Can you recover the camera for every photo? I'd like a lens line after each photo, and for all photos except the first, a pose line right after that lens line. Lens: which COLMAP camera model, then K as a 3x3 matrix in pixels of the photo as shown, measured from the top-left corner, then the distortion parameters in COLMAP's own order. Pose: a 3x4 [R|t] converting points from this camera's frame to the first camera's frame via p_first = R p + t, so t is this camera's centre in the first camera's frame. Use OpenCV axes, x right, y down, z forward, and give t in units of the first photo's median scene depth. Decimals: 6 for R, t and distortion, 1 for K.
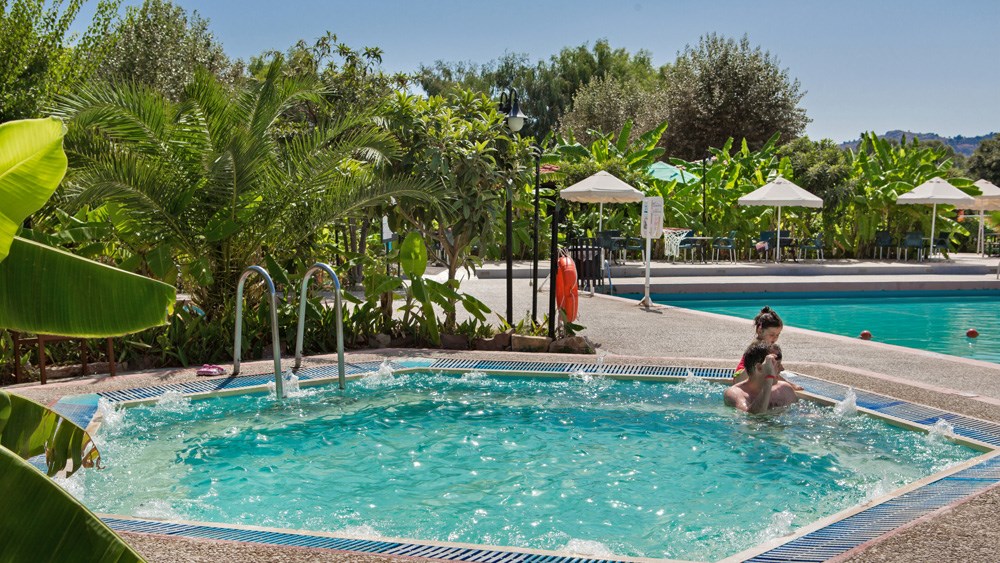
lens RADIAL K [[1128.1, 0, 500.5], [0, 1128.1, 282.1], [0, 0, 1]] dist [0.011621, 0.000000]
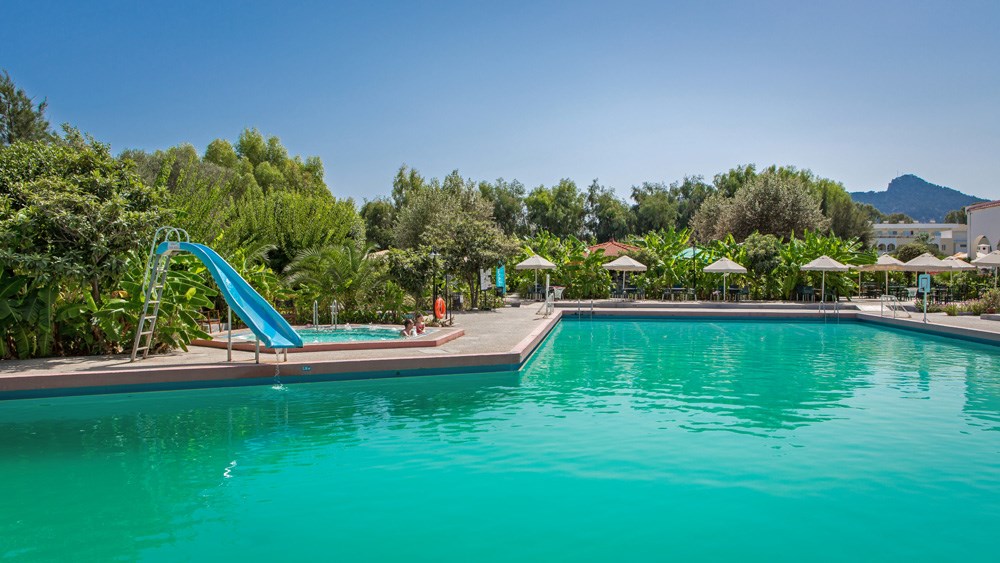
lens RADIAL K [[813.5, 0, 498.4], [0, 813.5, 274.0], [0, 0, 1]] dist [0.014098, 0.004194]
pose [[0.916093, -0.001425, -0.400964, 0.433871], [-0.017498, 0.998899, -0.043528, 0.002246], [0.400585, 0.046892, 0.915059, -0.400600]]
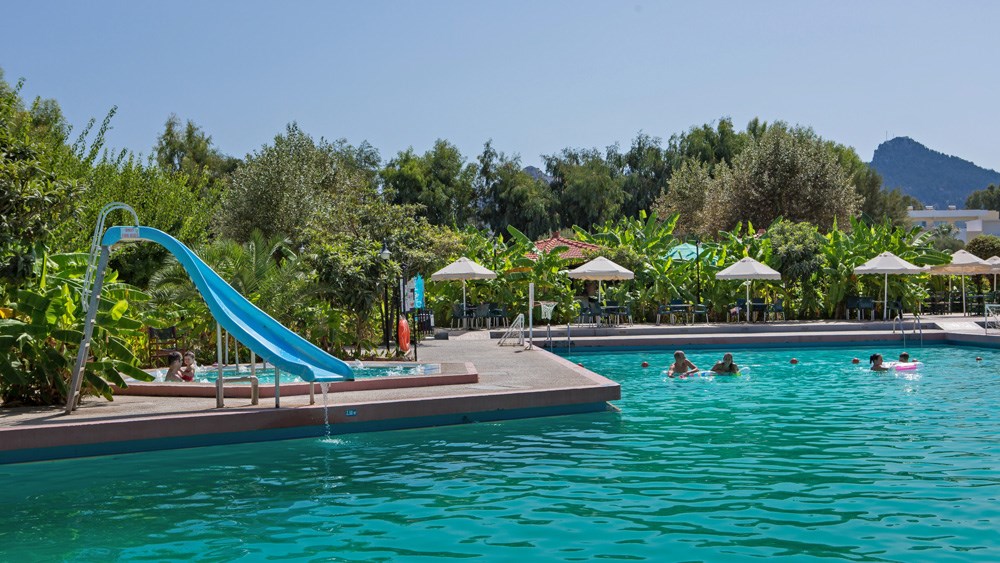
lens RADIAL K [[1365.3, 0, 500.5], [0, 1365.3, 282.4], [0, 0, 1]] dist [-0.005966, 0.000000]
pose [[0.977023, -0.024784, -0.211688, 0.291130], [0.012551, 0.998183, -0.058935, 0.022781], [0.212764, 0.054924, 0.975559, -0.539585]]
